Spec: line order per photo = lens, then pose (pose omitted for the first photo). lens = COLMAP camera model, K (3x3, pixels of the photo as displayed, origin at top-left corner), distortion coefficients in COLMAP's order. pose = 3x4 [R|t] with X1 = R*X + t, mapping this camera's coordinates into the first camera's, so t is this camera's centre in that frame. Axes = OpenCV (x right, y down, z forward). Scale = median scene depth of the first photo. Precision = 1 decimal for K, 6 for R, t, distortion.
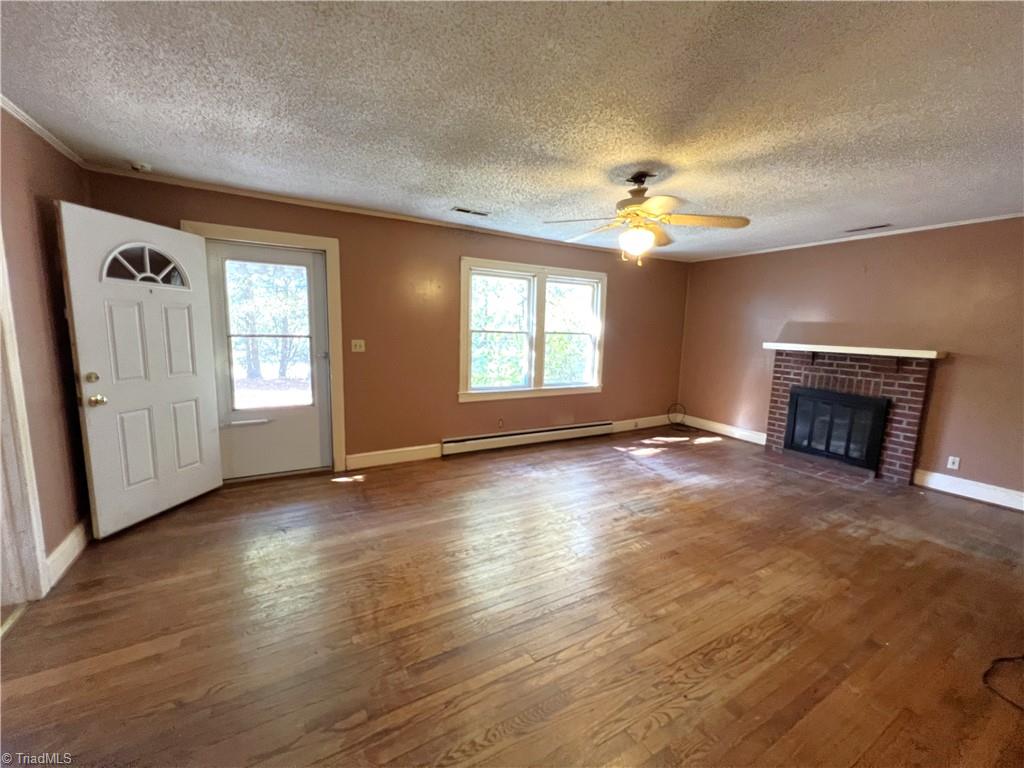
lens RADIAL K [[407.0, 0, 510.5], [0, 407.0, 383.5], [0, 0, 1]] dist [-0.000601, -0.000036]
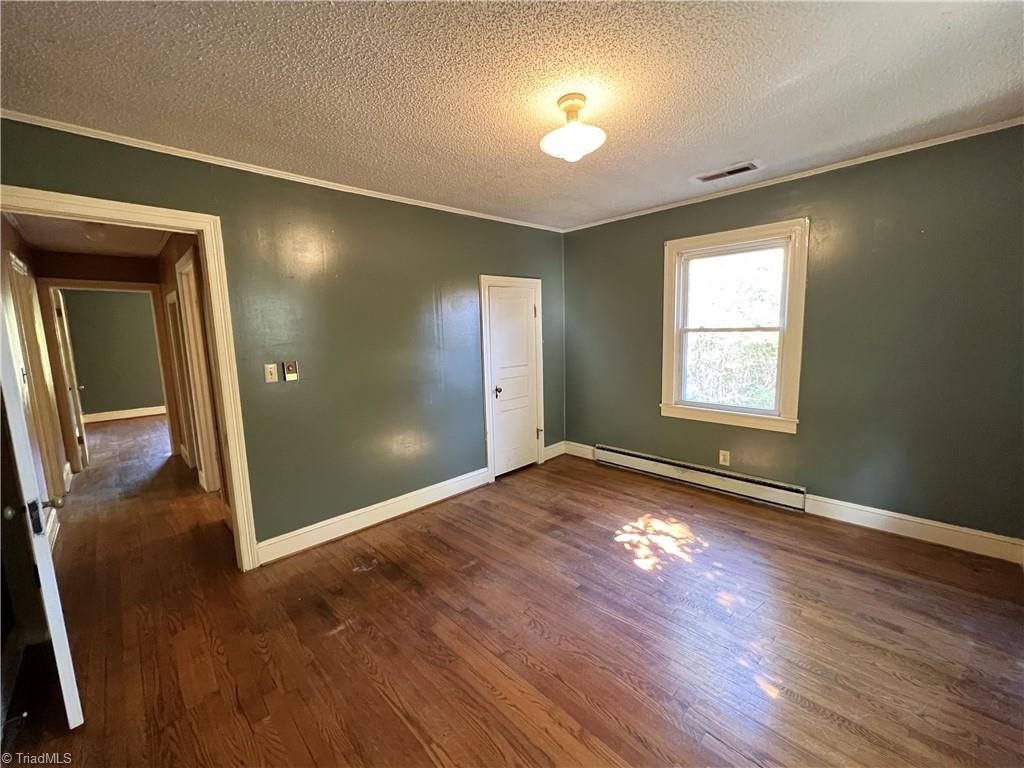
lens RADIAL K [[441.0, 0, 512.0], [0, 441.0, 384.0], [0, 0, 1]] dist [0.002689, 0.000366]
pose [[0.205904, 0.086059, -0.974781, 0.834133], [-0.088143, 0.993707, 0.069112, -0.063567], [0.974595, 0.071690, 0.212193, 0.579395]]
